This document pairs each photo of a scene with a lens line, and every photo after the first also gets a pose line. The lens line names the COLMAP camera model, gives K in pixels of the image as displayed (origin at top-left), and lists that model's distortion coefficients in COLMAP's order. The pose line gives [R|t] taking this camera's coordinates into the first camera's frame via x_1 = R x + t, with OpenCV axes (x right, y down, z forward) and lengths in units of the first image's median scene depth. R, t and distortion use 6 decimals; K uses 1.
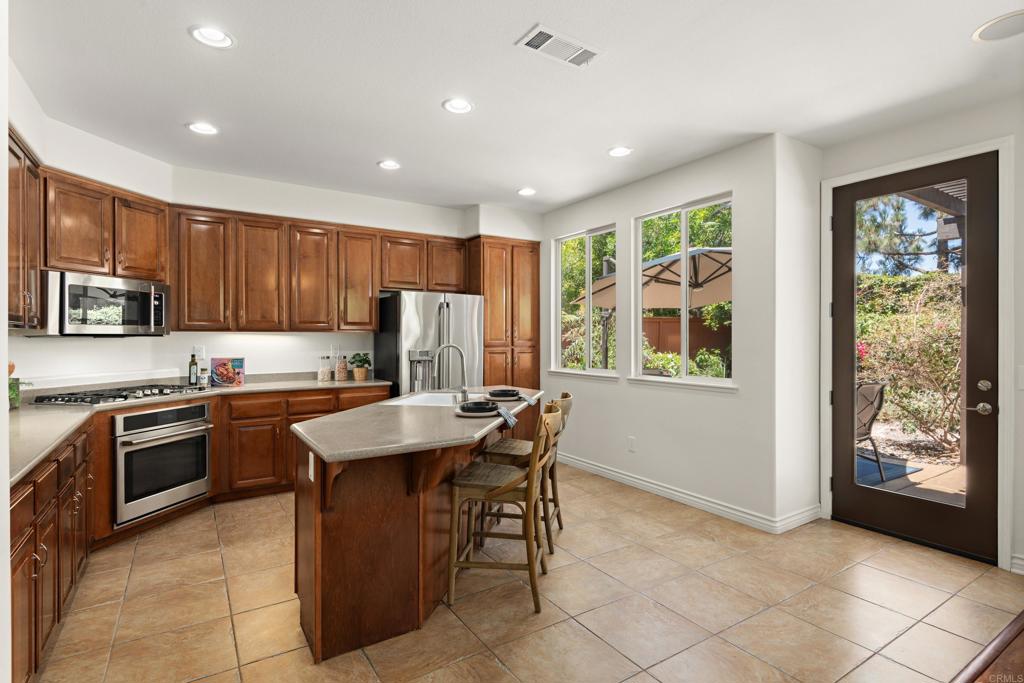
lens RADIAL K [[500.0, 0, 509.9], [0, 500.0, 340.2], [0, 0, 1]] dist [0.042612, -0.032450]
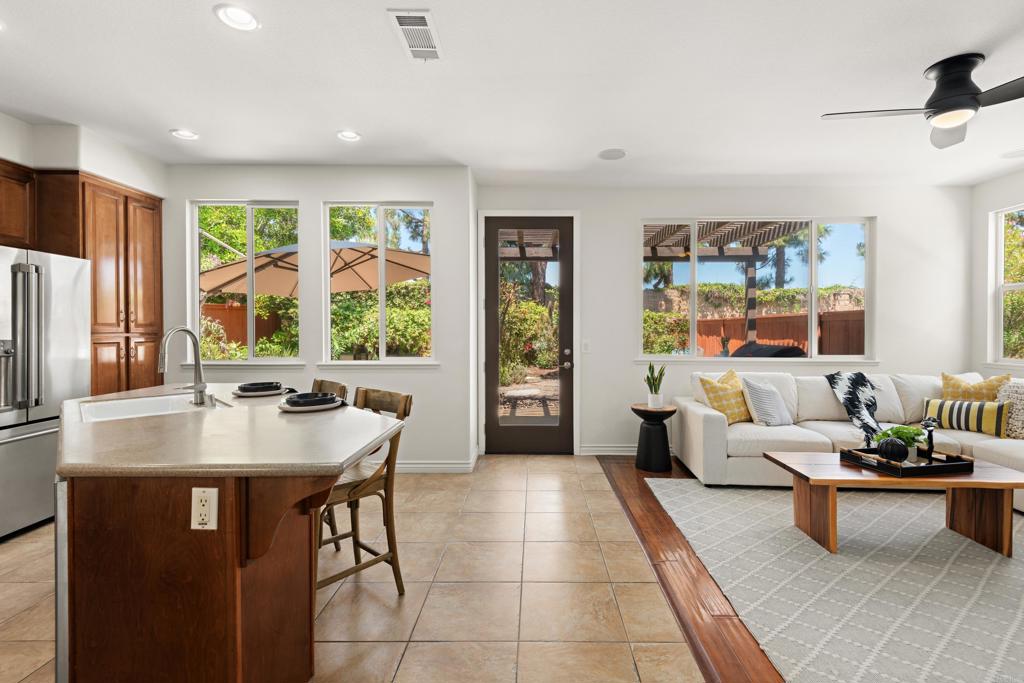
lens RADIAL K [[474.2, 0, 532.0], [0, 474.2, 333.4], [0, 0, 1]] dist [0.028799, -0.019385]
pose [[0.540904, -0.006334, 0.841061, -0.345745], [0.001877, 0.999978, 0.006323, 0.011162], [-0.841082, -0.001842, 0.540904, 0.160305]]
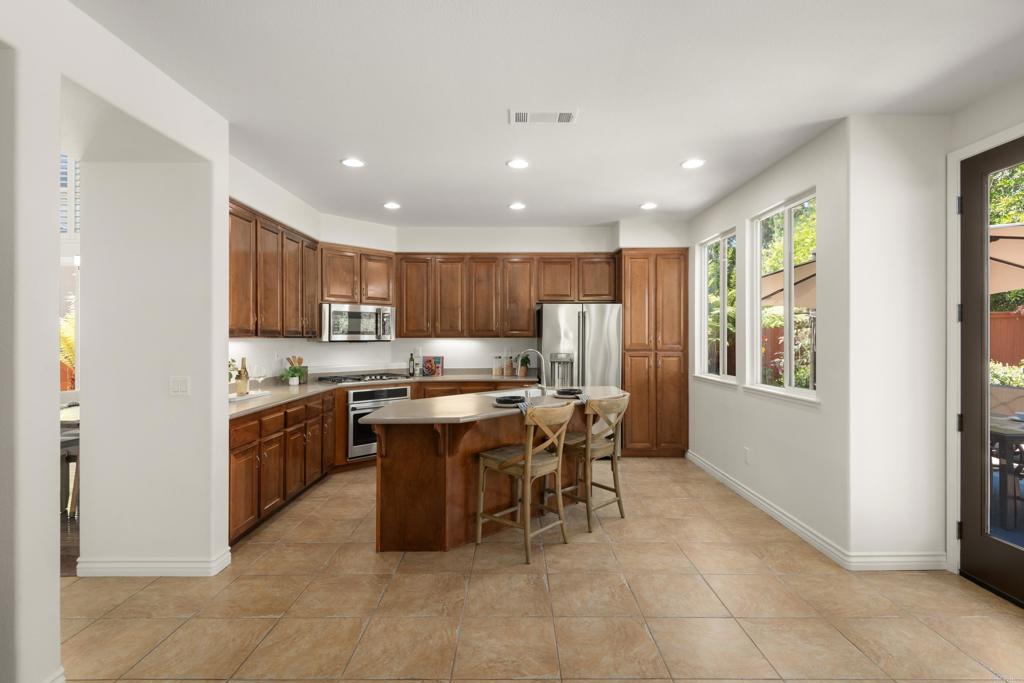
lens RADIAL K [[490.5, 0, 515.1], [0, 490.5, 337.6], [0, 0, 1]] dist [0.042207, -0.028717]
pose [[0.842740, 0.000118, -0.538320, 0.407548], [-0.001307, 0.999997, -0.001827, -0.016466], [0.538319, 0.002244, 0.842738, -0.038663]]
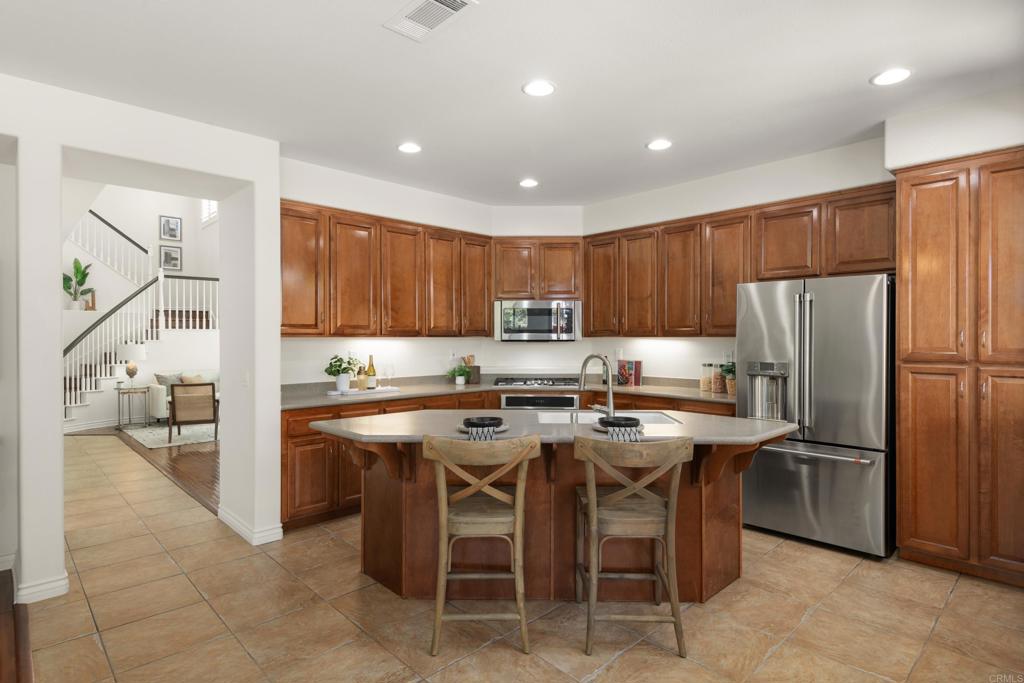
lens RADIAL K [[531.5, 0, 512.0], [0, 531.5, 341.5], [0, 0, 1]] dist [0.012952, -0.000585]
pose [[0.196651, 0.008398, -0.980437, 0.591874], [-0.002492, 0.999964, 0.008066, -0.017026], [0.980470, 0.000857, 0.196665, 0.555177]]
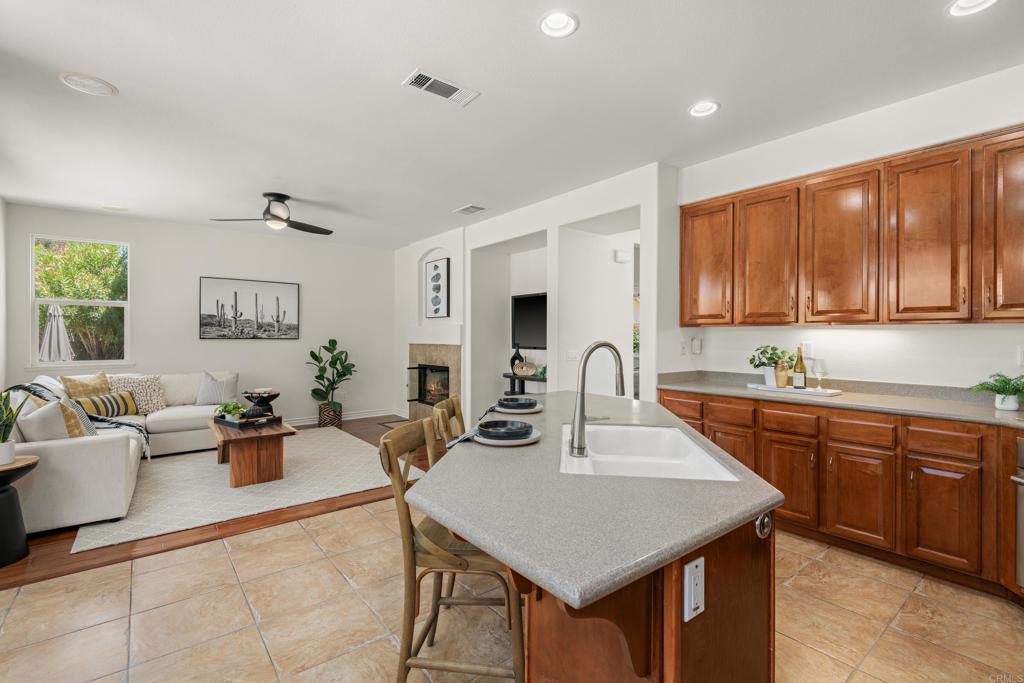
lens RADIAL K [[458.3, 0, 514.5], [0, 458.3, 336.2], [0, 0, 1]] dist [0.024708, -0.017150]
pose [[-0.993988, -0.000740, -0.109489, 0.028281], [-0.001789, 0.999953, 0.009484, -0.005664], [0.109477, 0.009623, -0.993943, 1.214083]]
